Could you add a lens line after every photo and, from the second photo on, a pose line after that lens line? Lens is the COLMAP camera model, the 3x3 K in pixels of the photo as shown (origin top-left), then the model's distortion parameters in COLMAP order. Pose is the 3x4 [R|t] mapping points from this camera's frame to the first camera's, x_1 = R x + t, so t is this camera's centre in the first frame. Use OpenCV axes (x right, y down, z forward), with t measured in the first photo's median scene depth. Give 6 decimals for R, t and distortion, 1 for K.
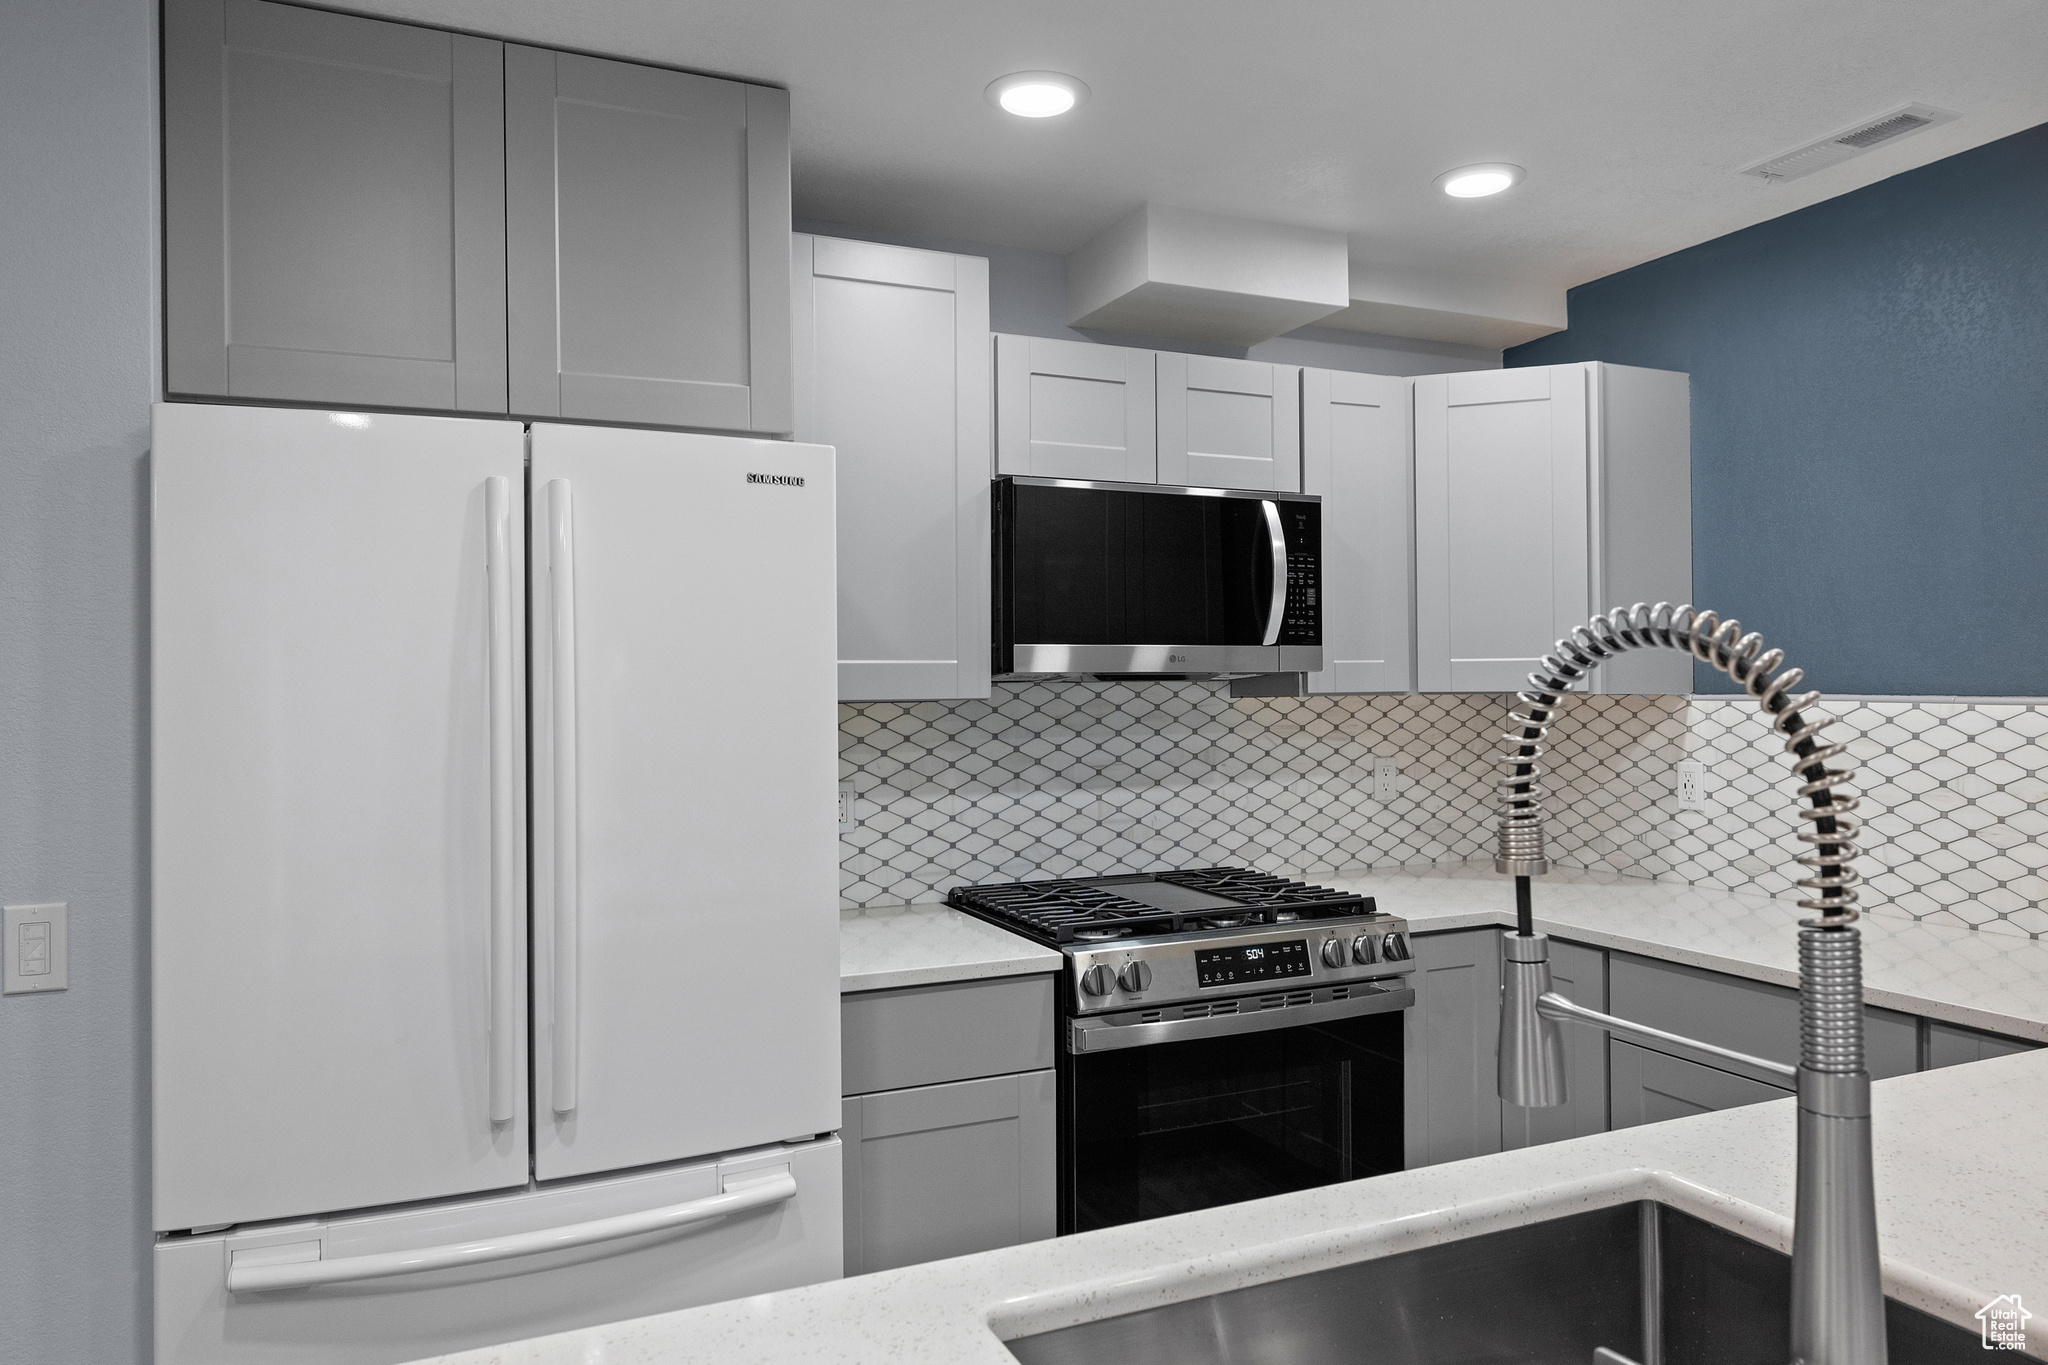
lens RADIAL K [[1349.4, 0, 1029.6], [0, 1349.4, 673.7], [0, 0, 1]] dist [0.004422, -0.005146]
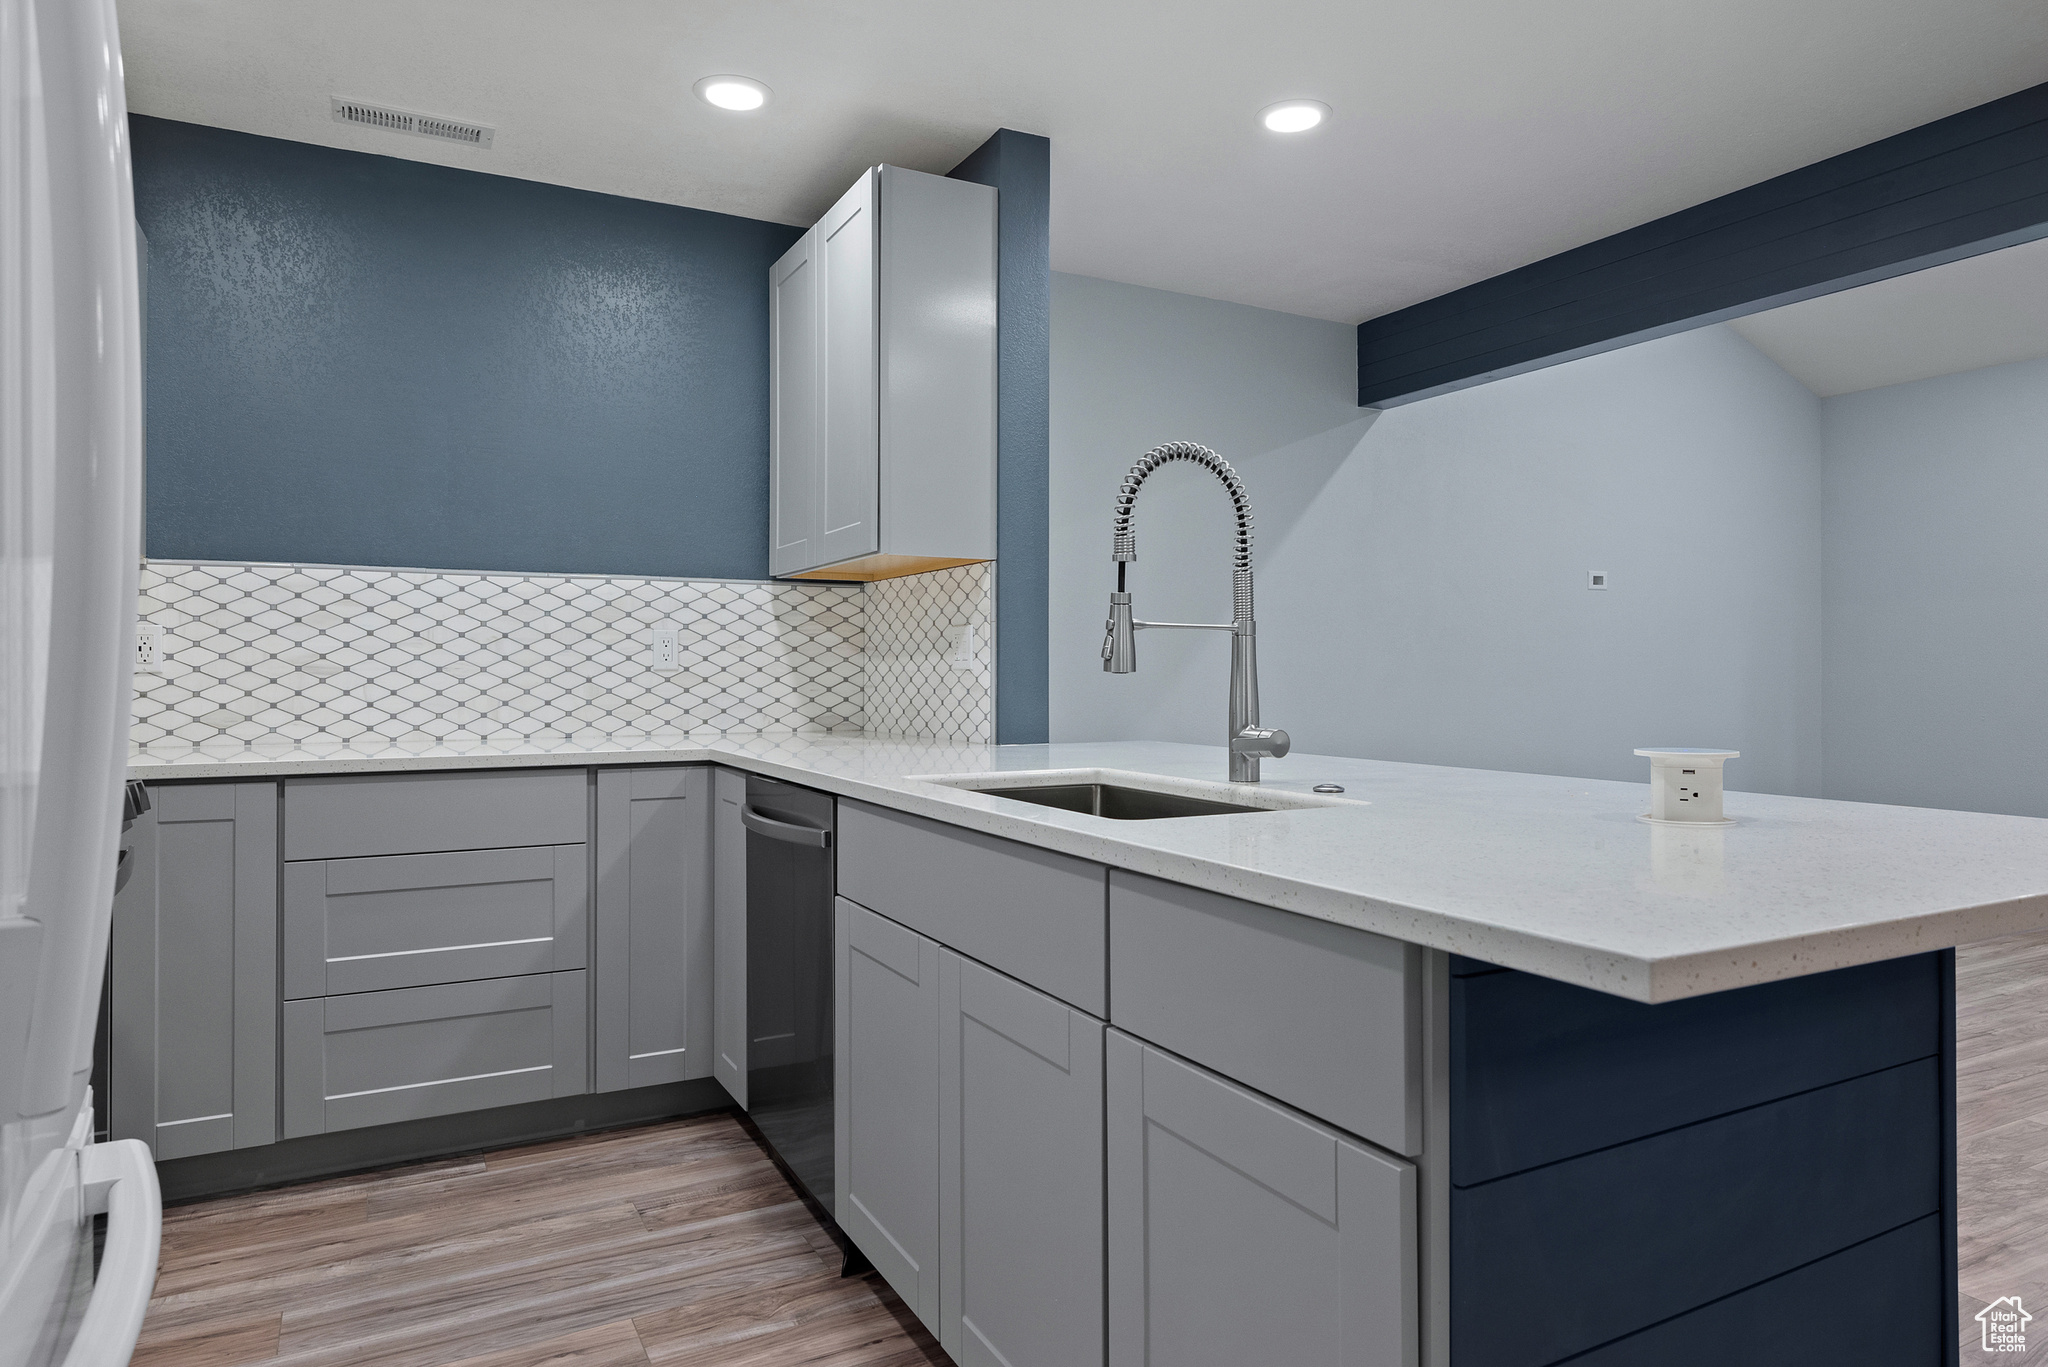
lens RADIAL K [[1251.5, 0, 1026.5], [0, 1251.5, 663.5], [0, 0, 1]] dist [-0.003557, 0.002071]
pose [[-0.063912, 0.017609, 0.997800, -0.522580], [-0.004225, 0.999831, -0.017915, 0.116957], [-0.997947, -0.005361, -0.063826, 0.436081]]
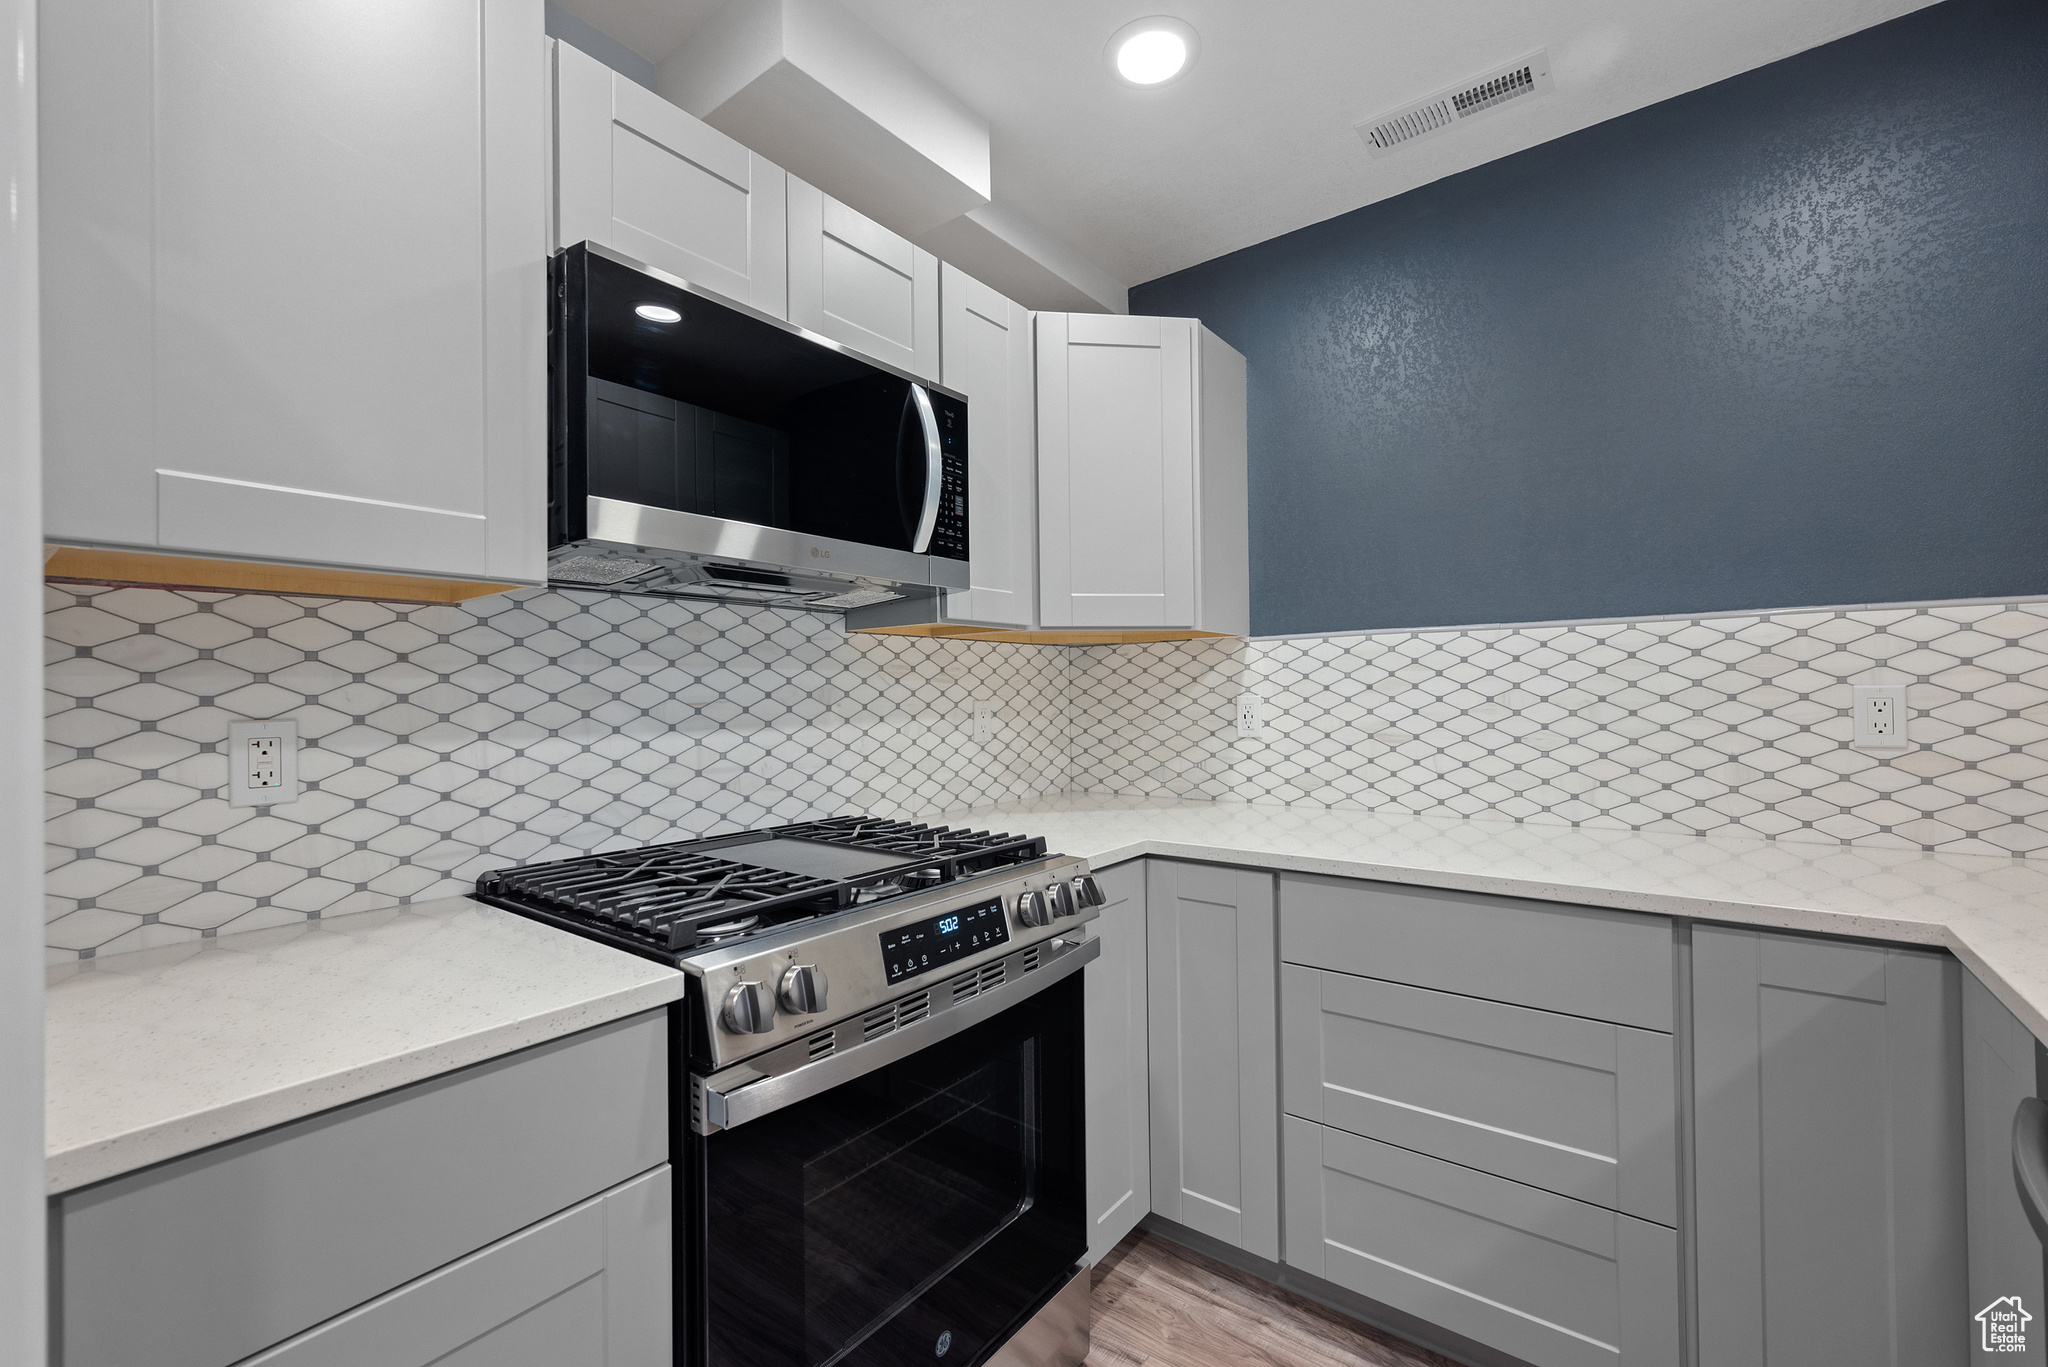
lens RADIAL K [[848.9, 0, 1031.5], [0, 848.9, 689.0], [0, 0, 1]] dist [0.000614, 0.000482]
pose [[0.880455, 0.000377, 0.474130, -0.016103], [0.002441, 0.999983, -0.005327, 0.068379], [-0.474124, 0.005847, 0.880439, 0.490077]]
